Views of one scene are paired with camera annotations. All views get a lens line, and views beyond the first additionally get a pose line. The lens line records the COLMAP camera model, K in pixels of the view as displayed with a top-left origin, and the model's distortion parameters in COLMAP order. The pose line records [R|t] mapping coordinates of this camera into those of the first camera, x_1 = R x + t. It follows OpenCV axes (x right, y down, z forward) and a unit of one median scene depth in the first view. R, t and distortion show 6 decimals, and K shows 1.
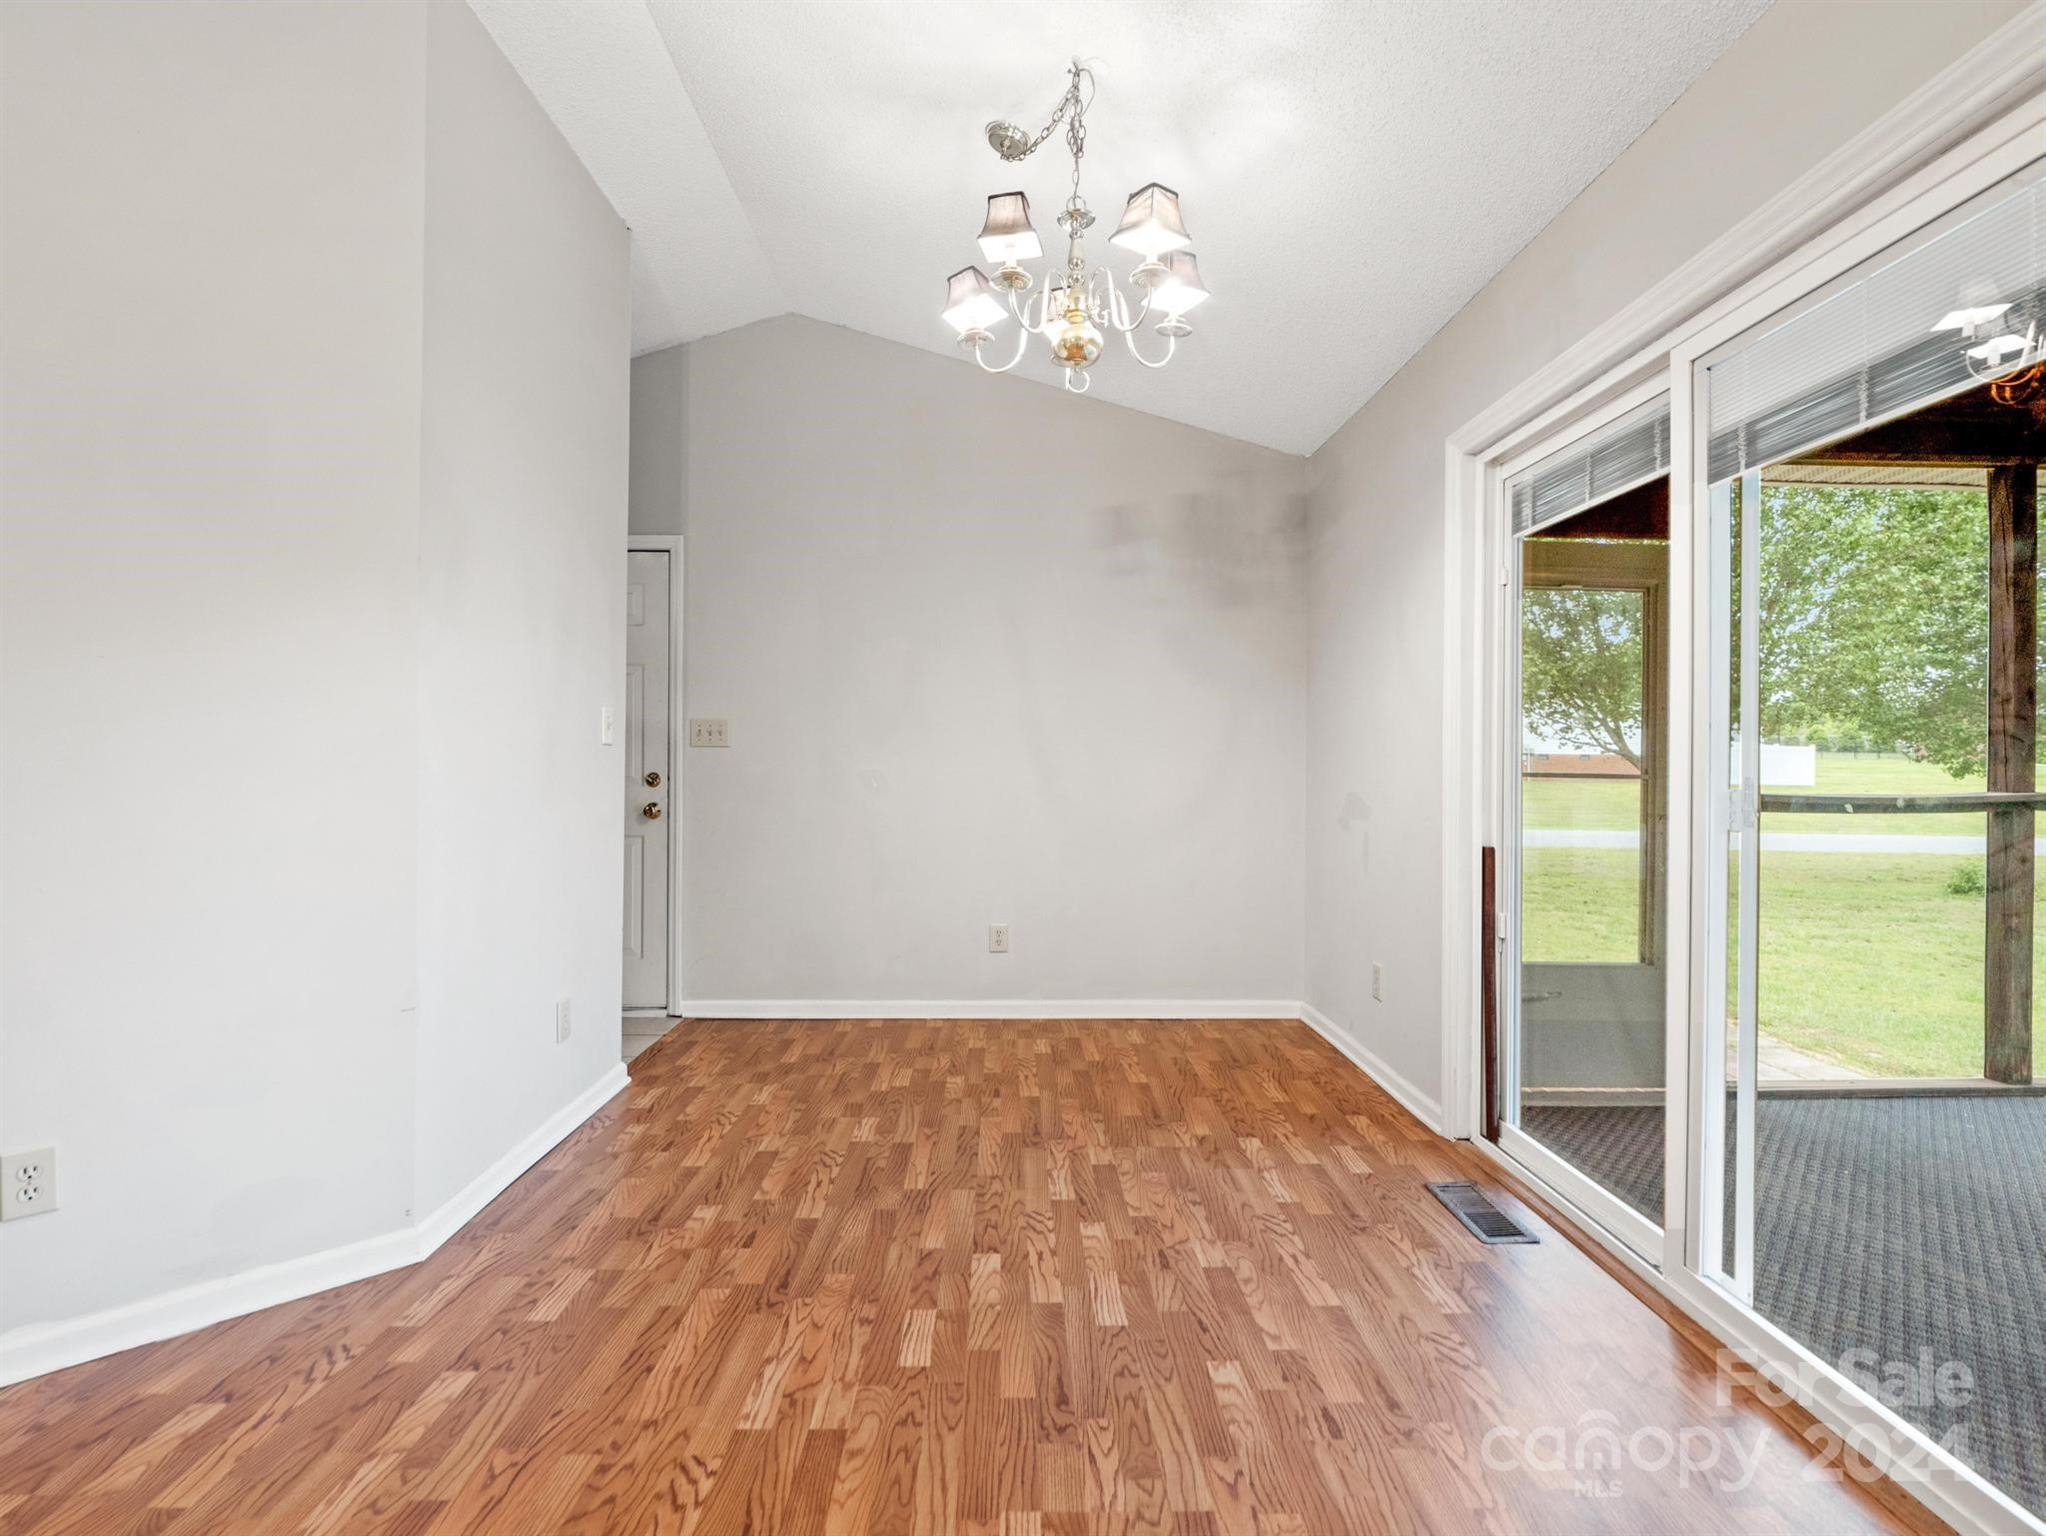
lens RADIAL K [[997.9, 0, 1005.8], [0, 997.9, 766.4], [0, 0, 1]] dist [-0.016025, 0.003212]
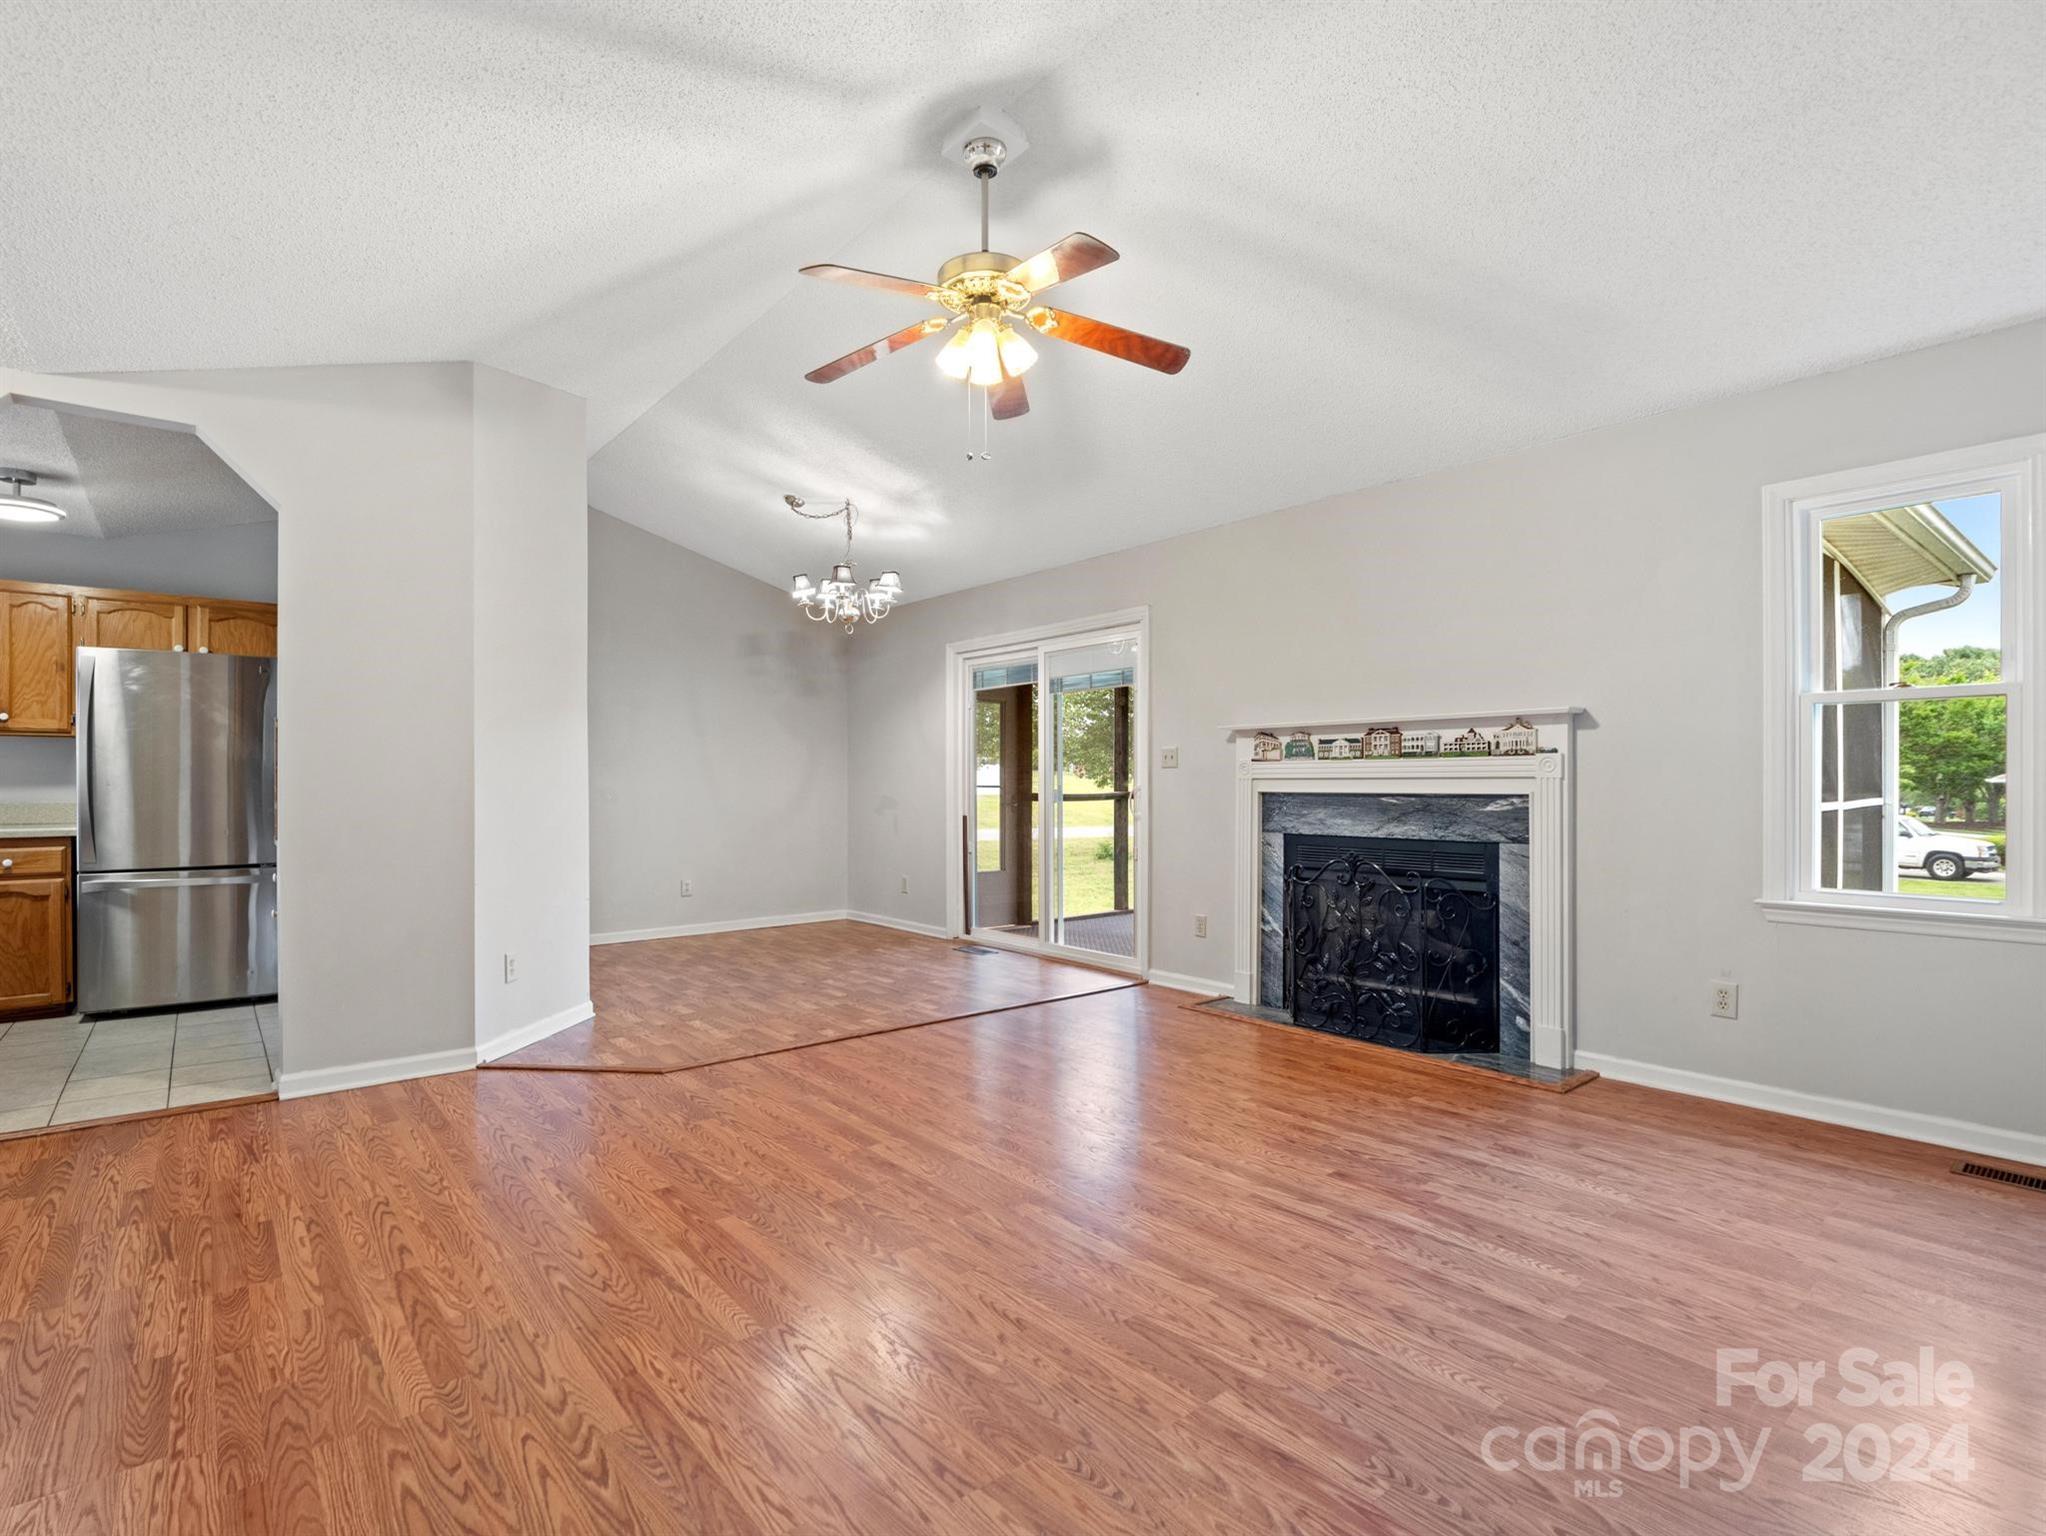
lens RADIAL K [[997.9, 0, 985.9], [0, 997.9, 735.2], [0, 0, 1]] dist [-0.016025, 0.003212]
pose [[0.791677, 0.022349, 0.610531, -1.246302], [0.006670, 0.998955, -0.045217, -0.005161], [-0.610904, 0.039869, 0.790700, -1.247471]]
